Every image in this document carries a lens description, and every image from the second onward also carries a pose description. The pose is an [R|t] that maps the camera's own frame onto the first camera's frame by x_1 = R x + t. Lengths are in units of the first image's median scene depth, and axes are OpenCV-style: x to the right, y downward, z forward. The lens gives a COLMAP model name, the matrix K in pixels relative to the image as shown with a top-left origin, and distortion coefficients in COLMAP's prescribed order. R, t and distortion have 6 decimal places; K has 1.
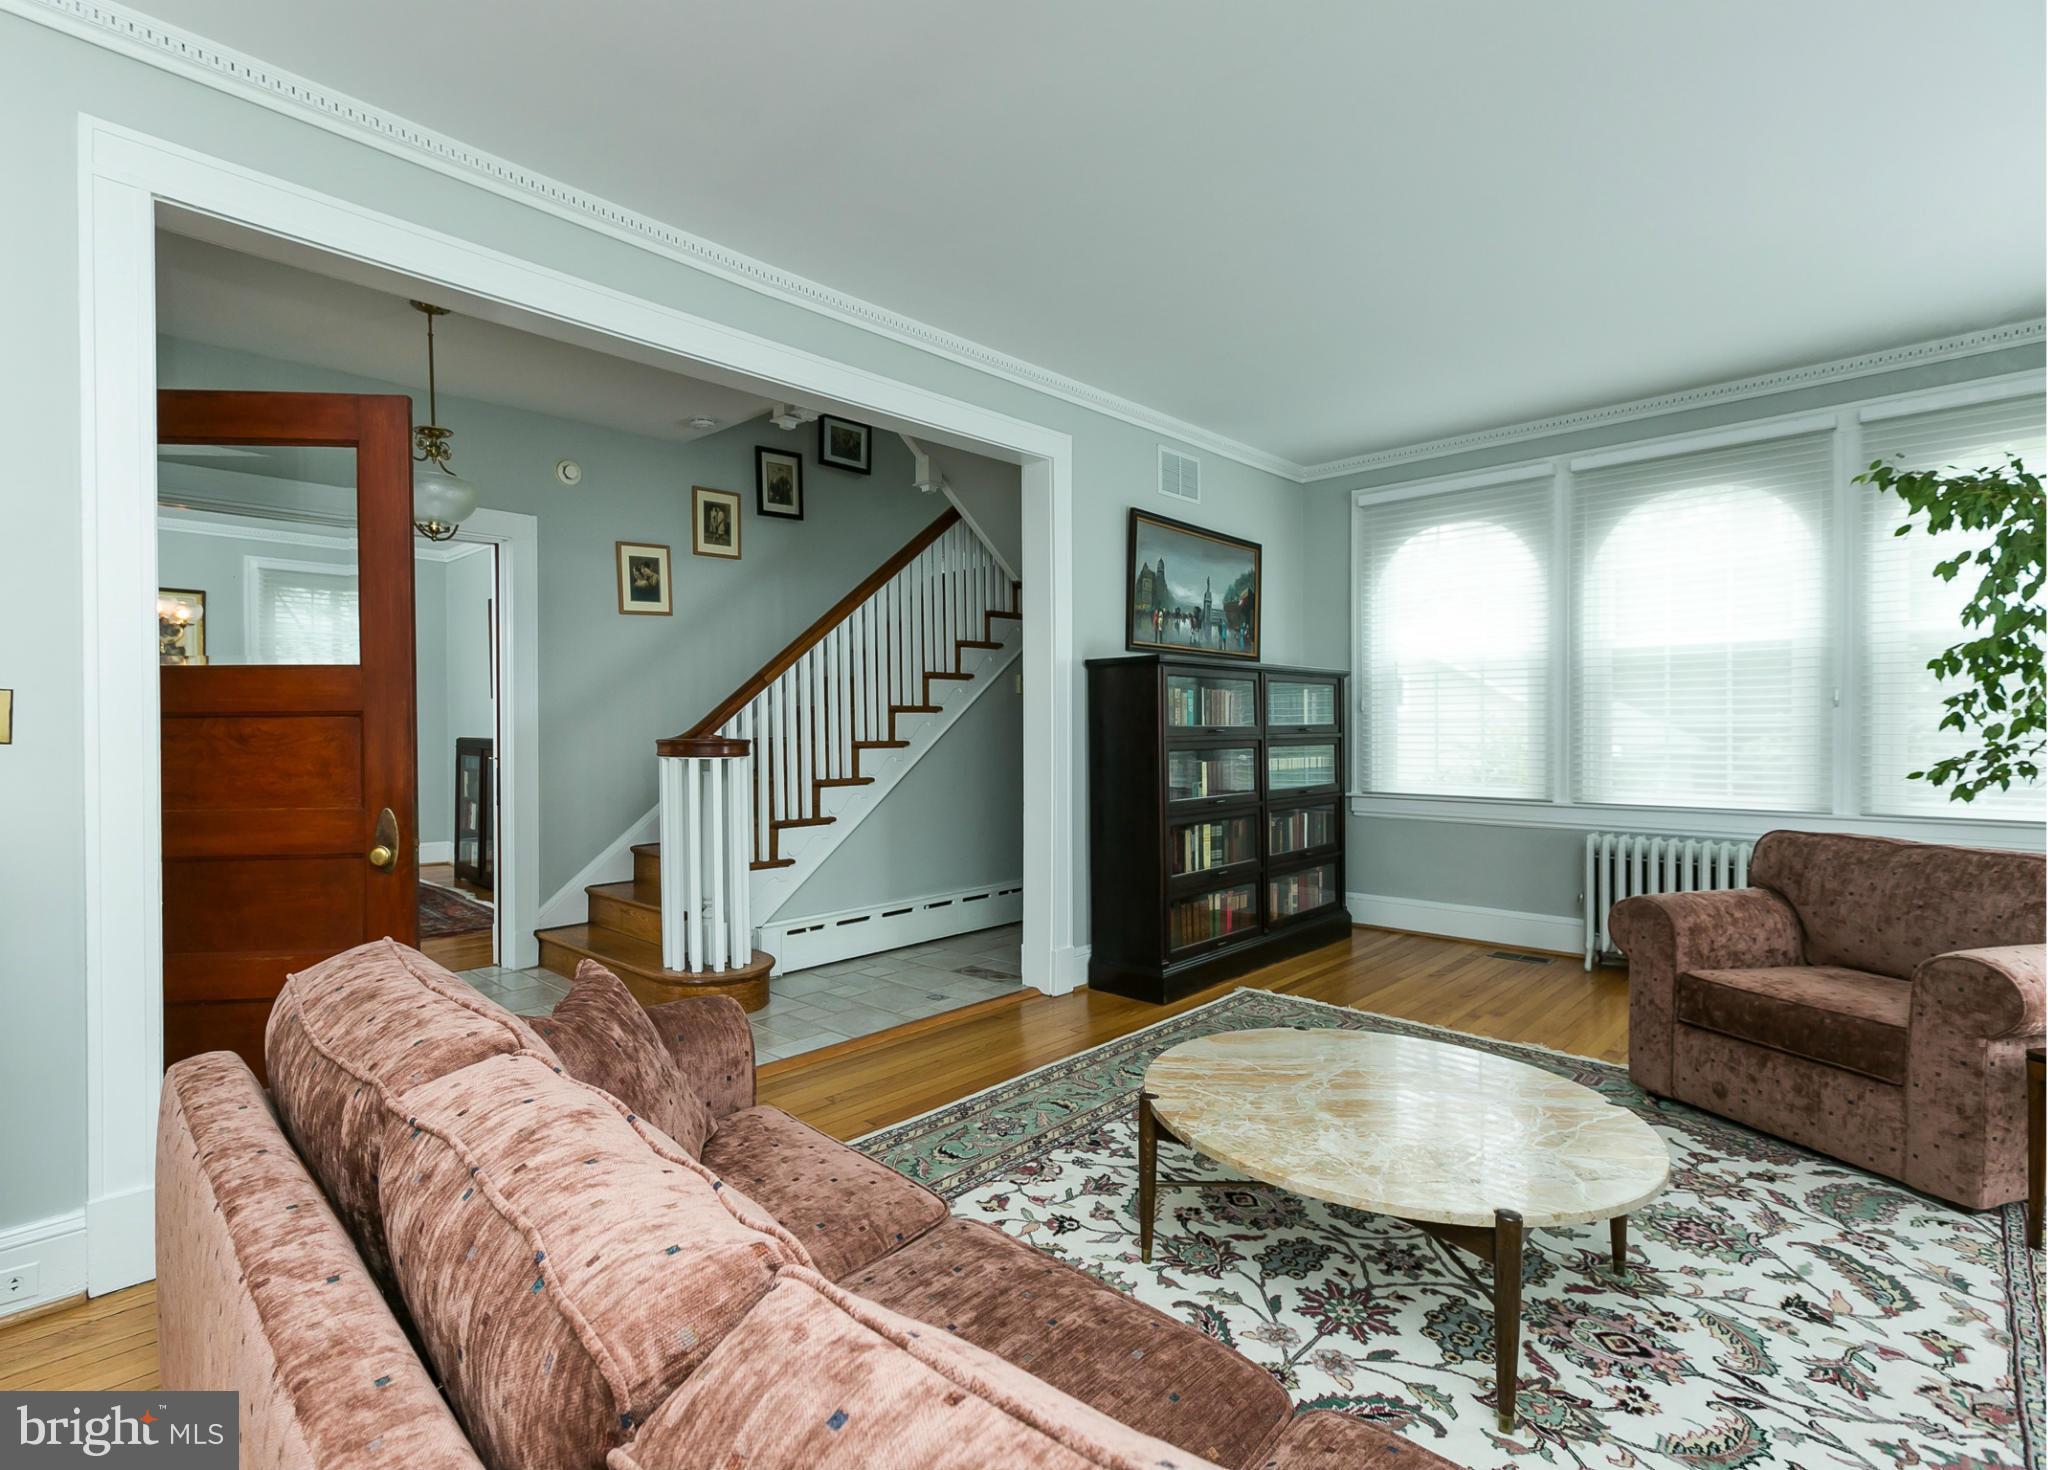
lens RADIAL K [[974.2, 0, 918.4], [0, 974.2, 725.8], [0, 0, 1]] dist [0.002275, 0.000273]
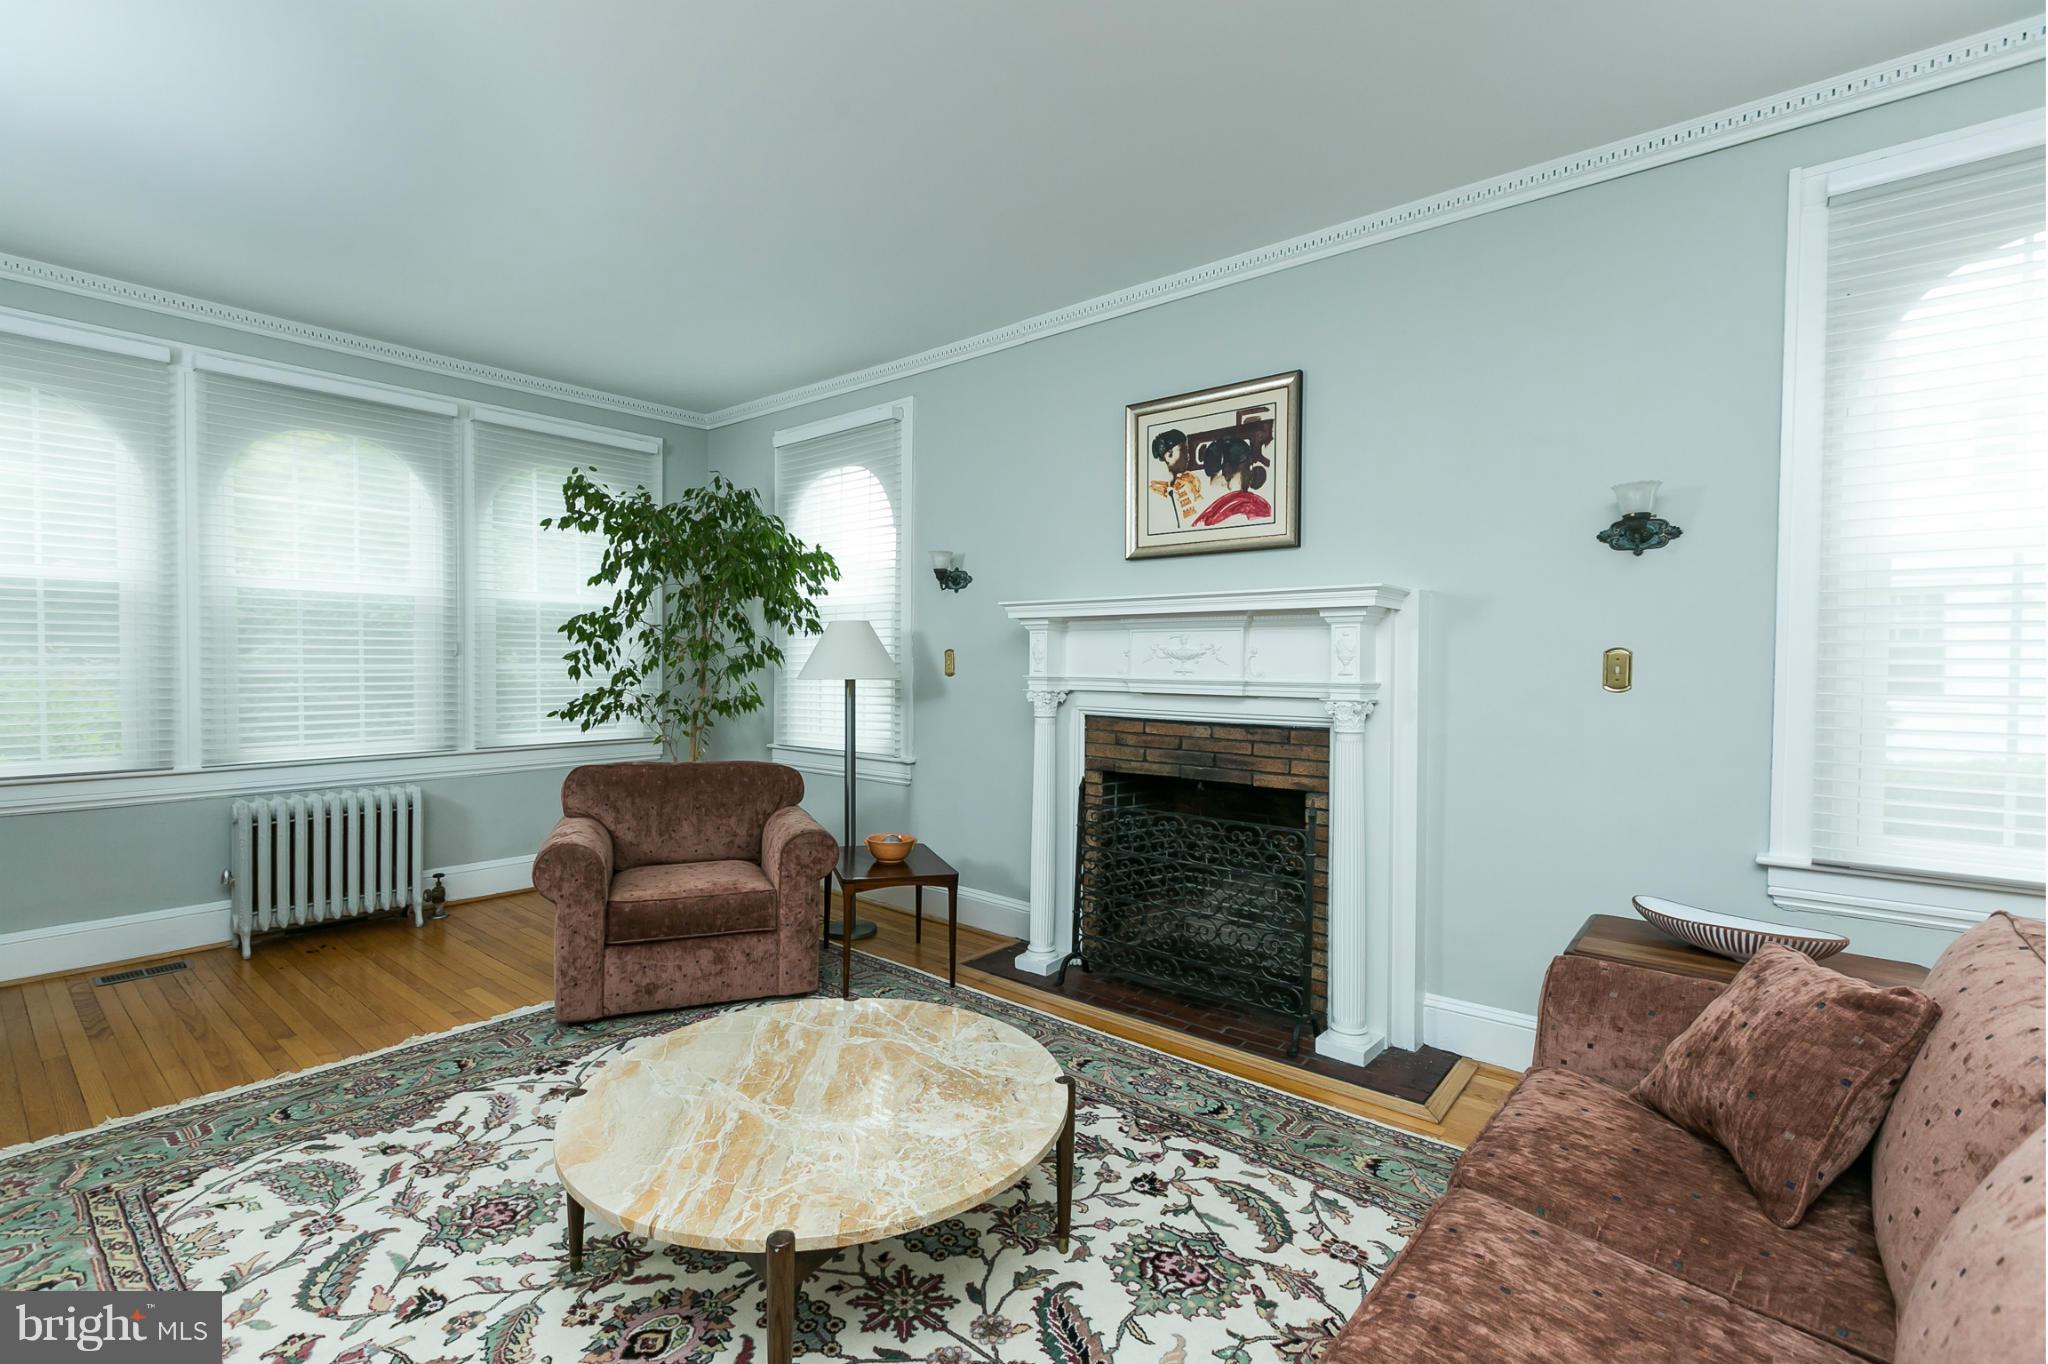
lens RADIAL K [[905.2, 0, 1020.2], [0, 905.2, 673.5], [0, 0, 1]] dist [-0.004920, 0.000792]
pose [[-0.113101, -0.006195, 0.993564, -0.255200], [0.000157, 0.999980, 0.006253, -0.010081], [-0.993584, 0.000864, -0.113097, 0.567134]]
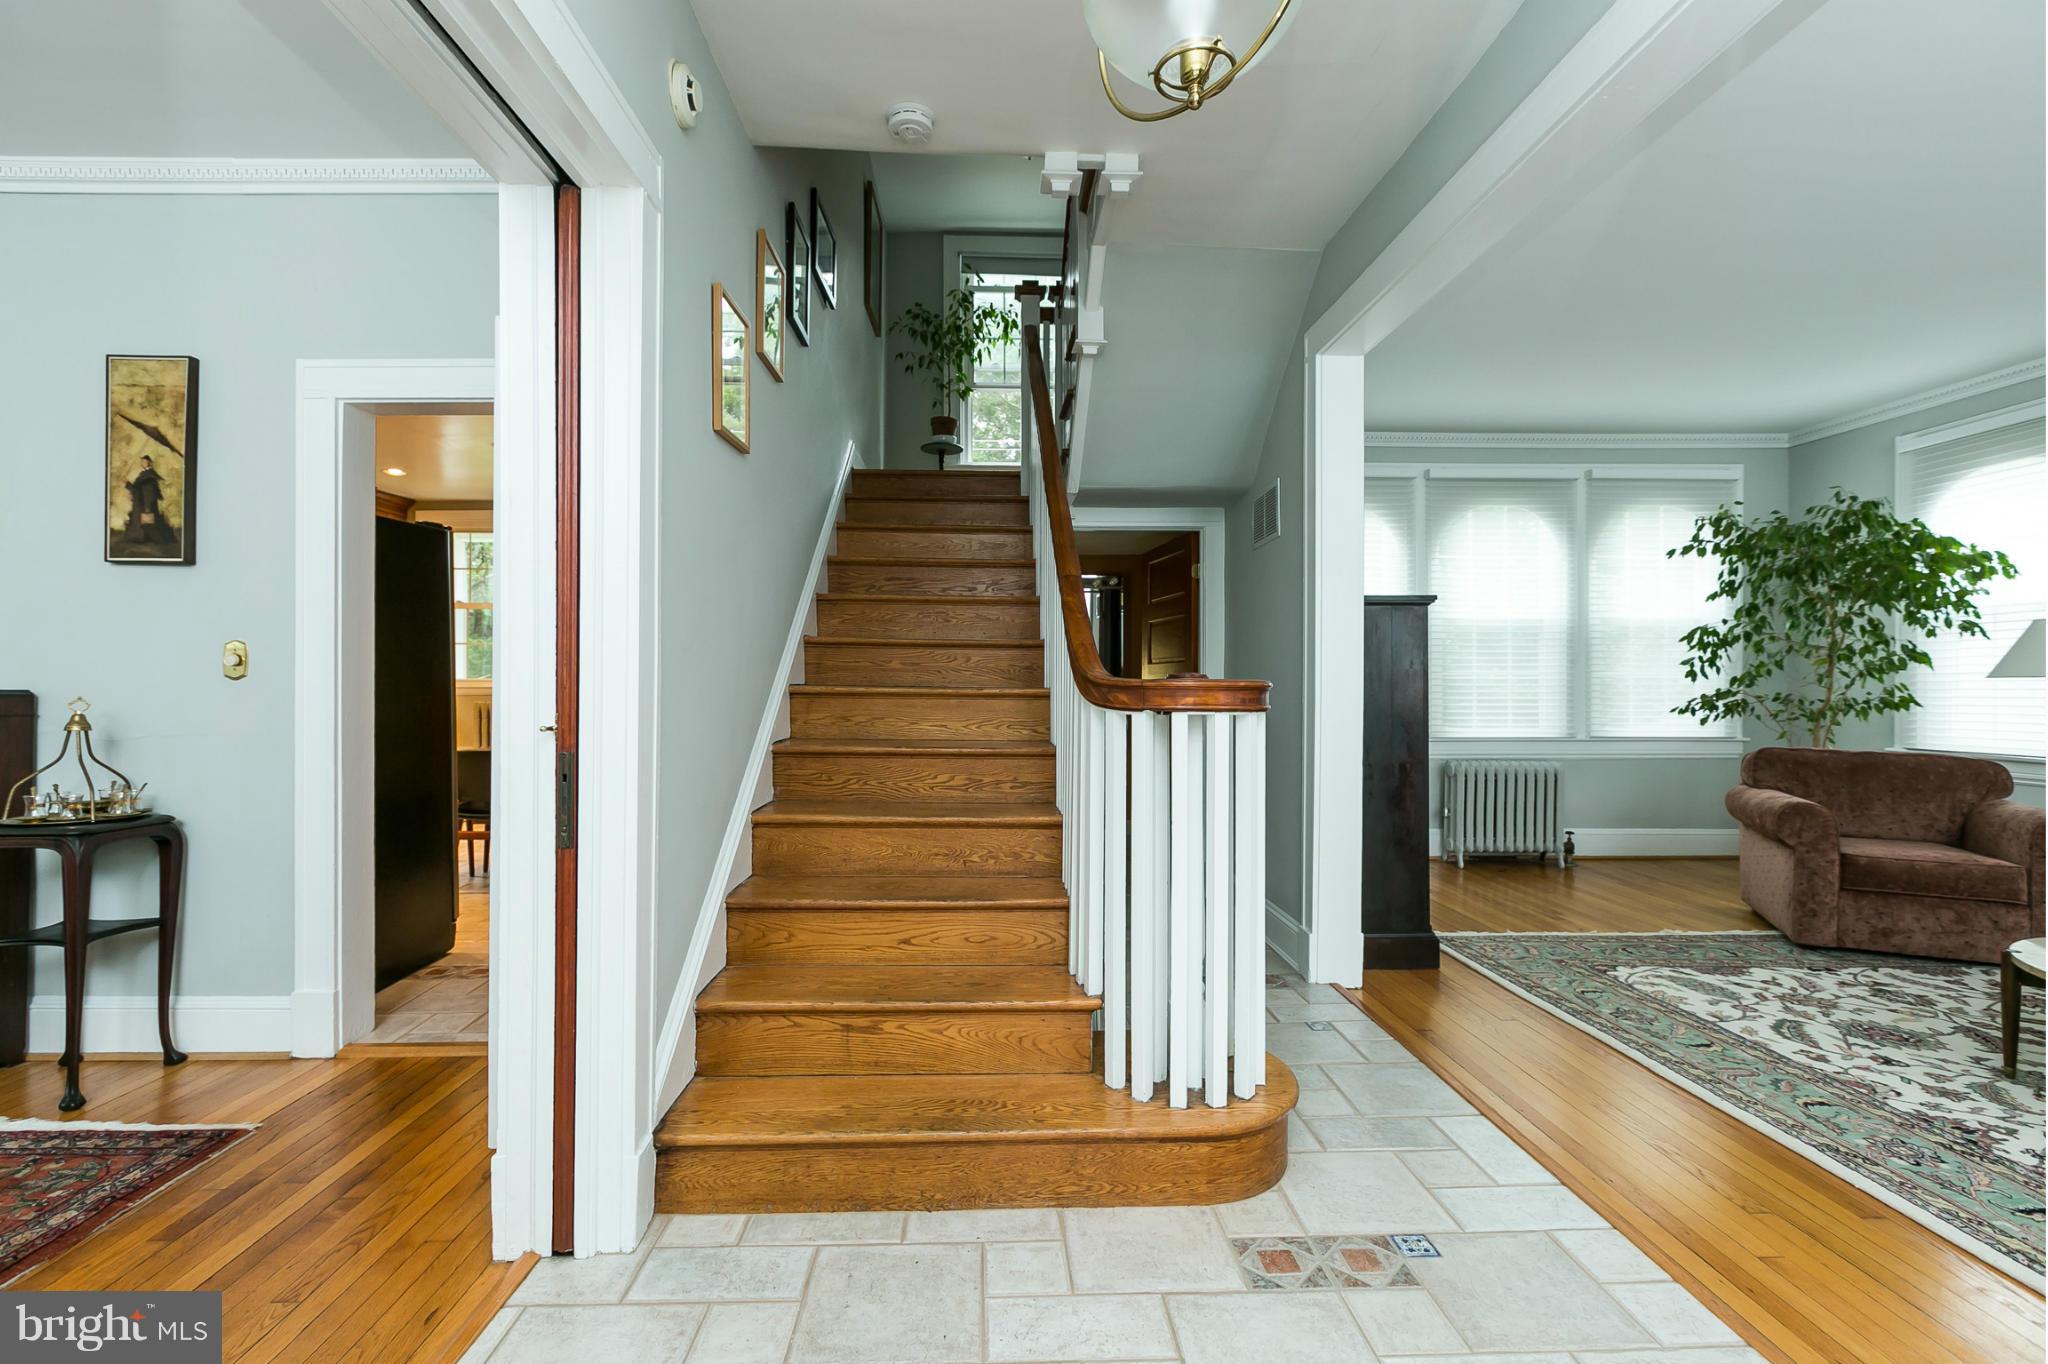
lens RADIAL K [[905.2, 0, 1018.4], [0, 905.2, 672.3], [0, 0, 1]] dist [-0.004920, 0.000792]
pose [[0.676943, 0.016532, 0.735850, -0.810436], [-0.002814, 0.999799, -0.019873, 0.024876], [-0.736030, 0.011382, 0.676853, 0.862502]]
